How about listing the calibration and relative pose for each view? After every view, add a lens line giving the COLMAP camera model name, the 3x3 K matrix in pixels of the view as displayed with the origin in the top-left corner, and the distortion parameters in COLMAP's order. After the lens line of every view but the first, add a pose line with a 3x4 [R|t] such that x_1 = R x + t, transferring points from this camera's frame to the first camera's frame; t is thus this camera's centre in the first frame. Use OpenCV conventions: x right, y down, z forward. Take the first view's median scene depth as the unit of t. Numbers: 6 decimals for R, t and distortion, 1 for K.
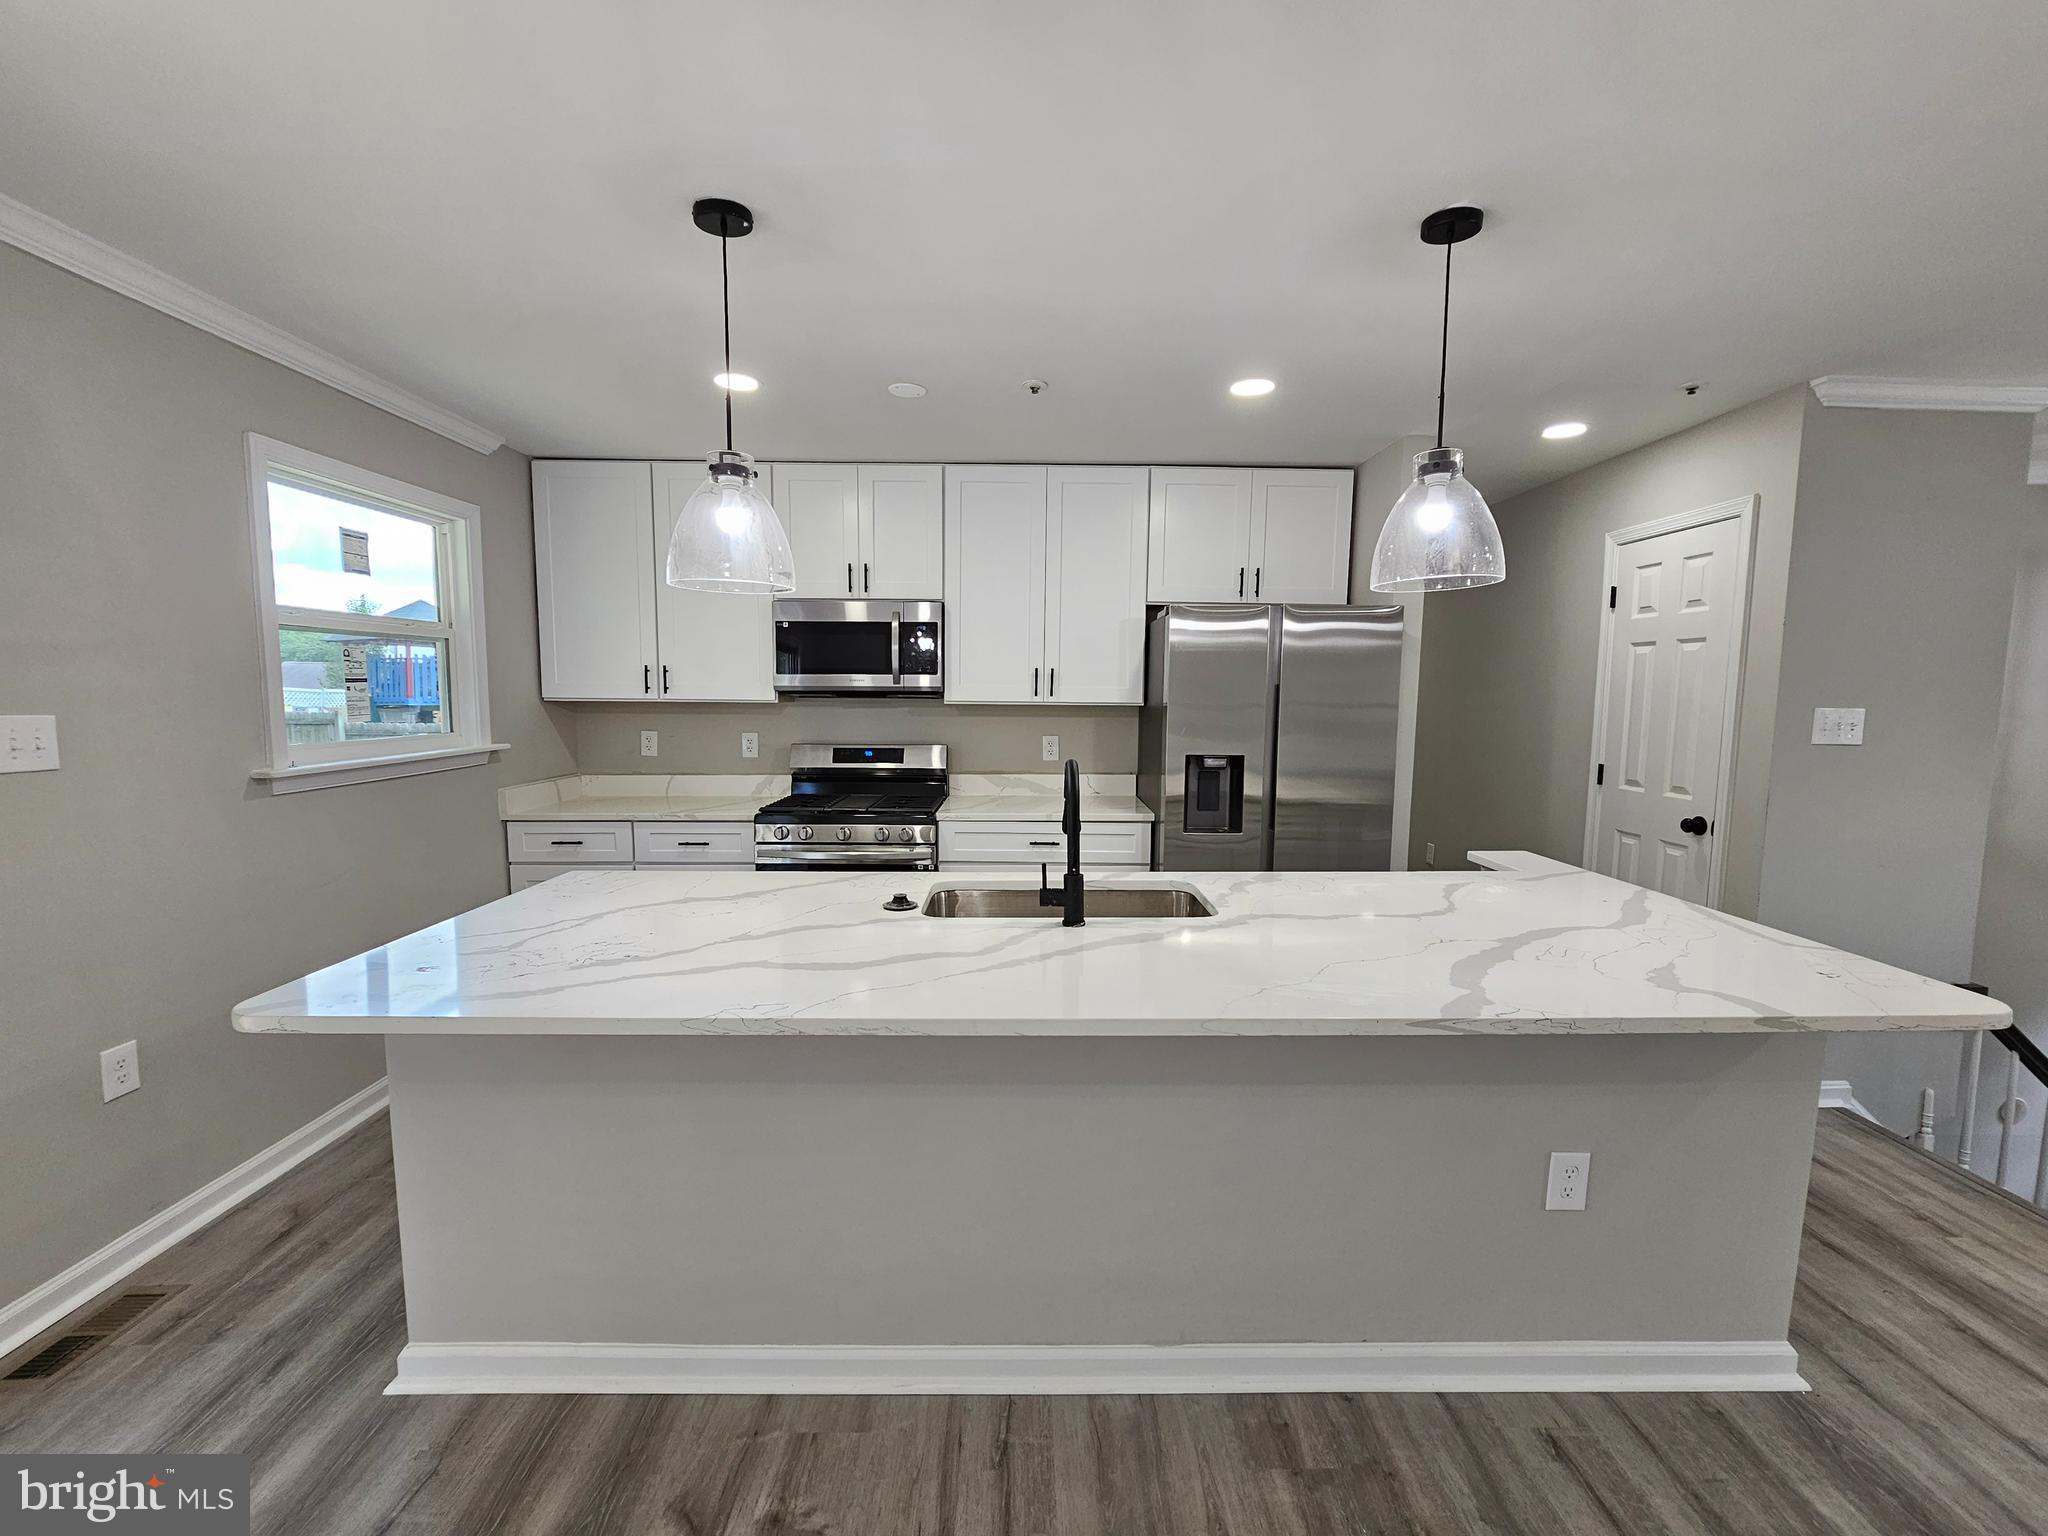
lens RADIAL K [[842.0, 0, 1023.4], [0, 842.0, 771.8], [0, 0, 1]] dist [-0.005878, 0.001774]
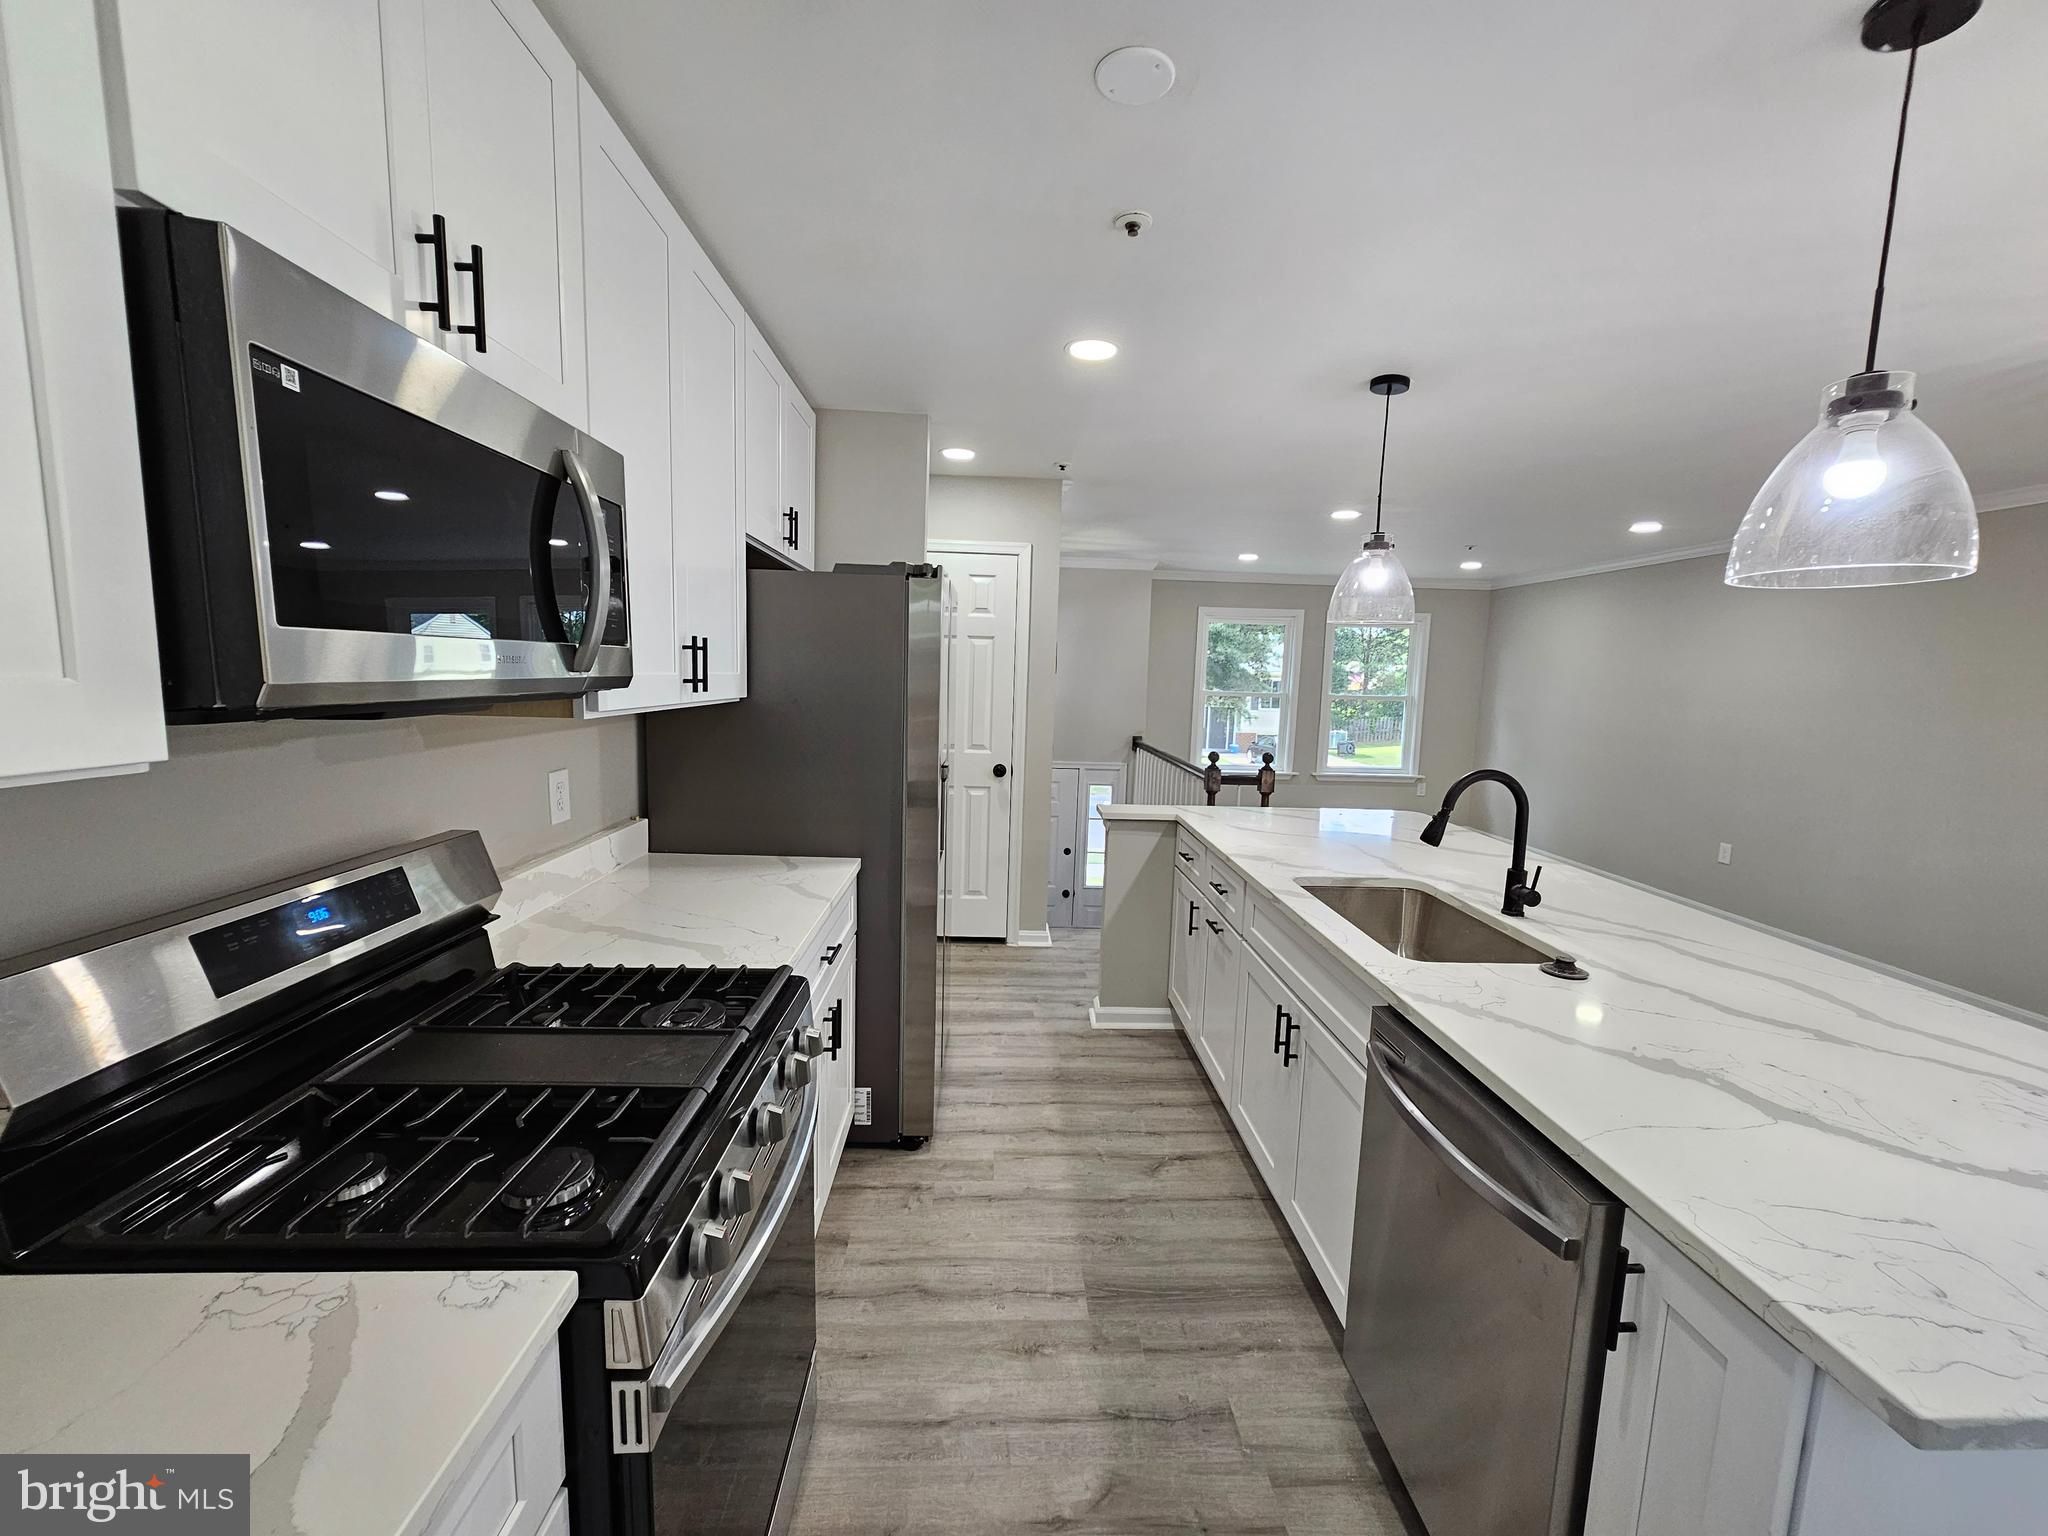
lens RADIAL K [[842.0, 0, 1020.0], [0, 842.0, 773.6], [0, 0, 1]] dist [-0.005878, 0.001774]
pose [[-0.033684, -0.131381, 0.990760, -0.568008], [0.066388, 0.988839, 0.133383, -0.111015], [-0.997225, 0.070268, -0.024586, 0.945713]]
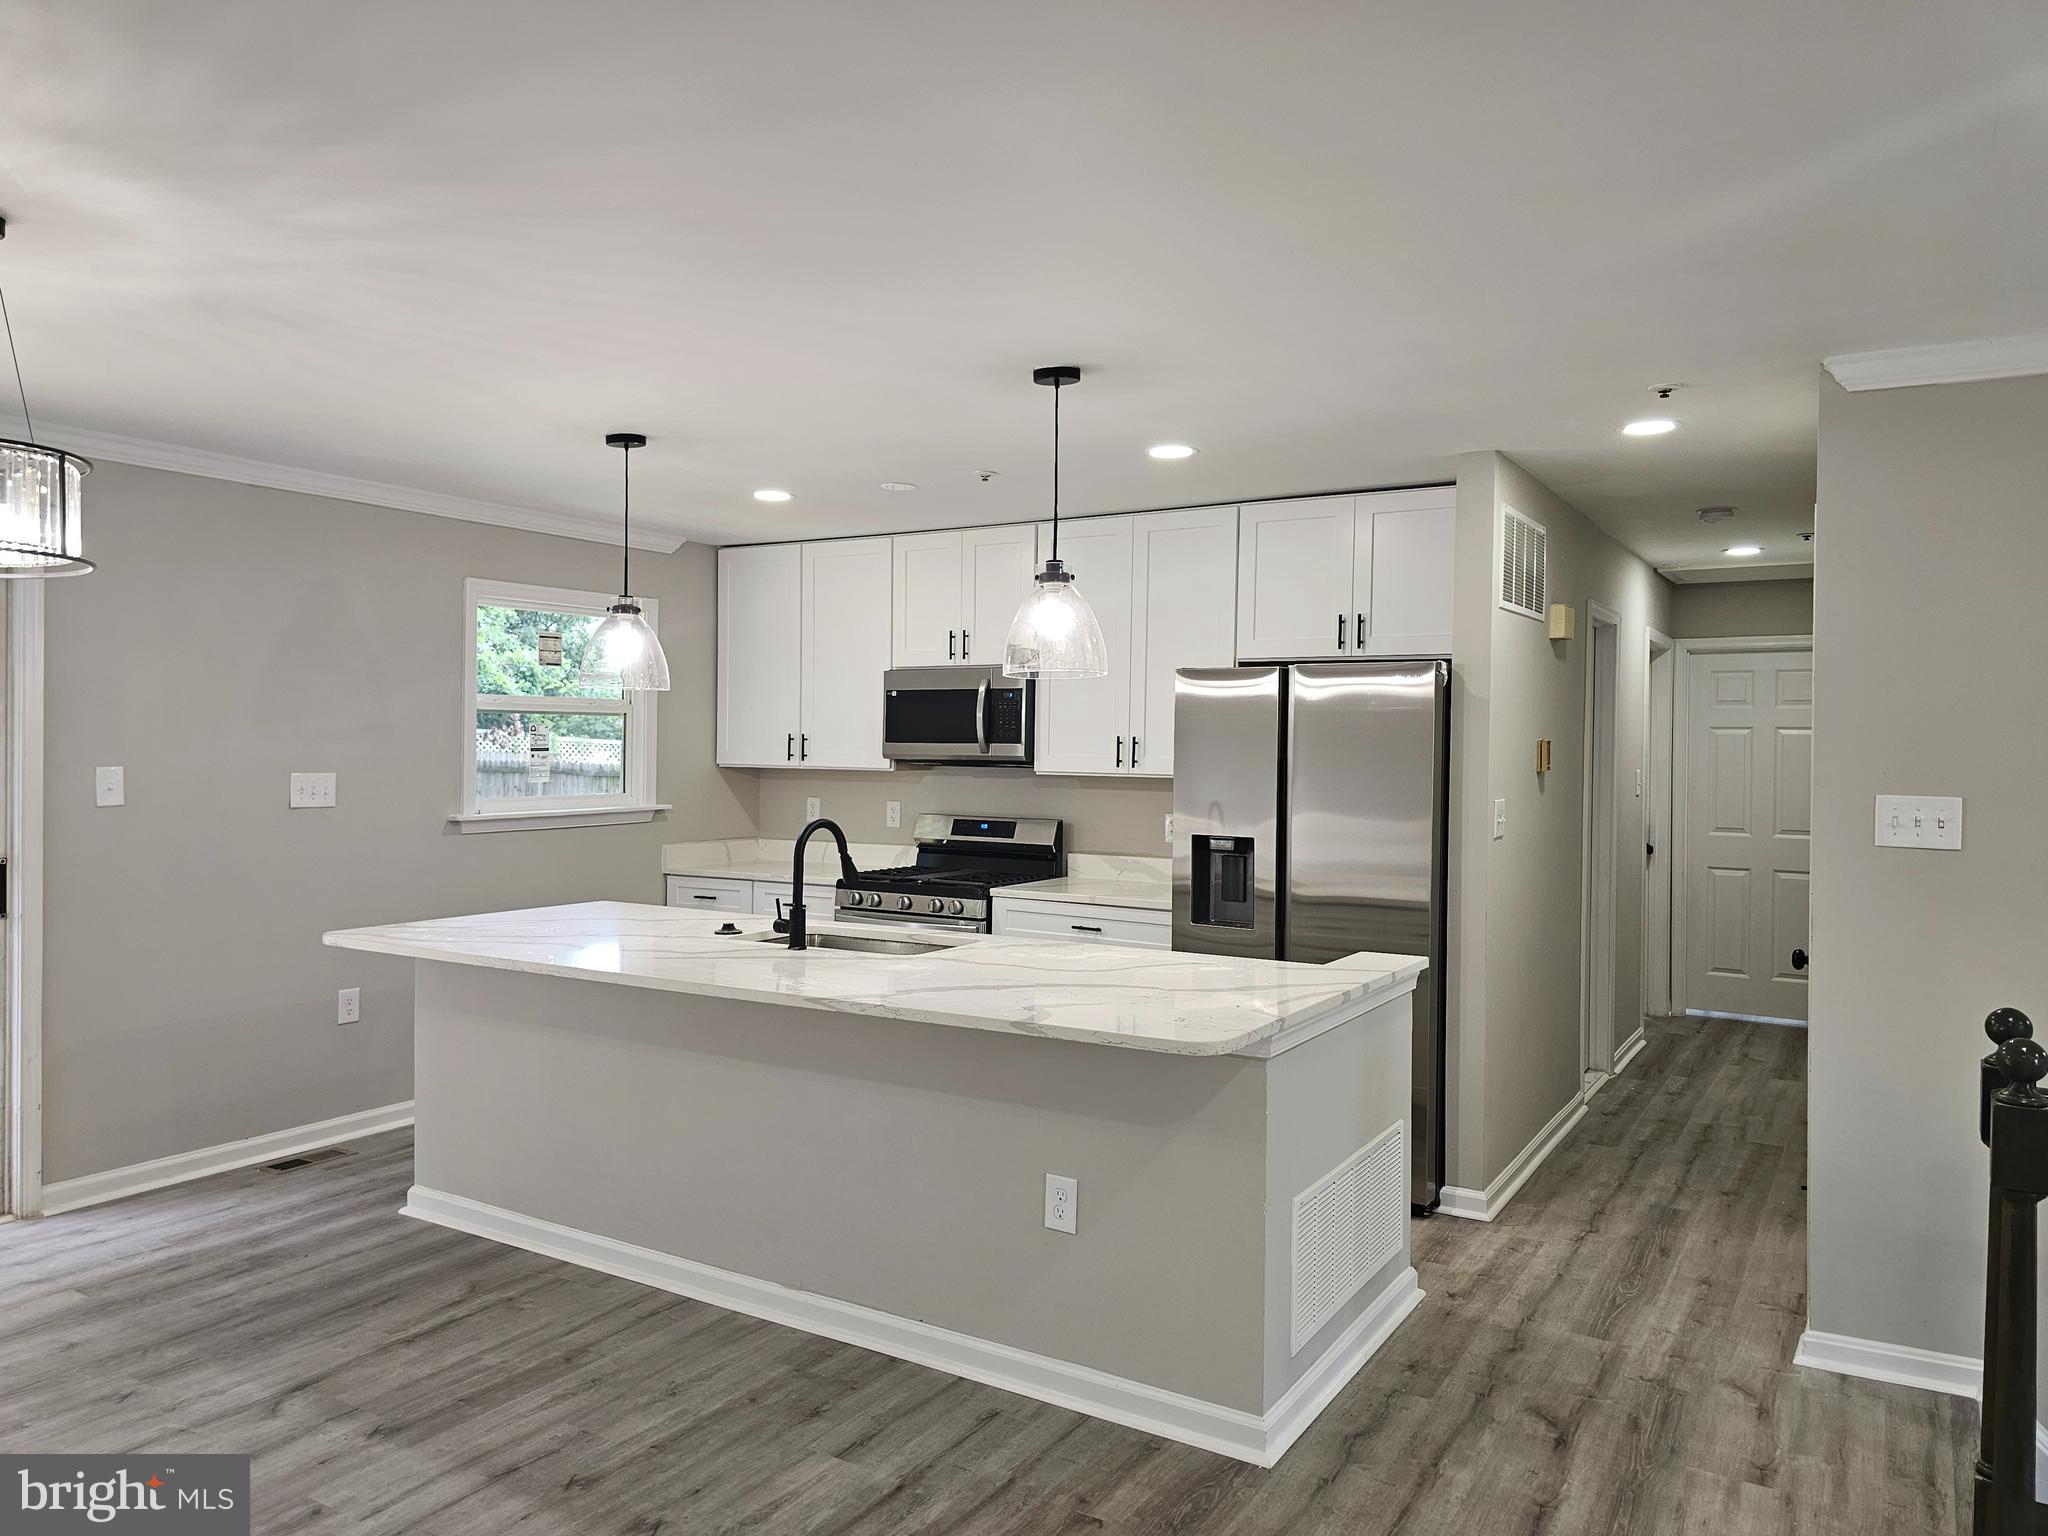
lens RADIAL K [[1371.4, 0, 1036.9], [0, 1371.4, 758.9], [0, 0, 1]] dist [0.031779, -0.008101]
pose [[0.850369, 0.006751, -0.526144, 0.818951], [-0.054396, 0.995688, -0.075140, 0.018337], [0.523368, 0.092517, 0.847069, -0.325255]]
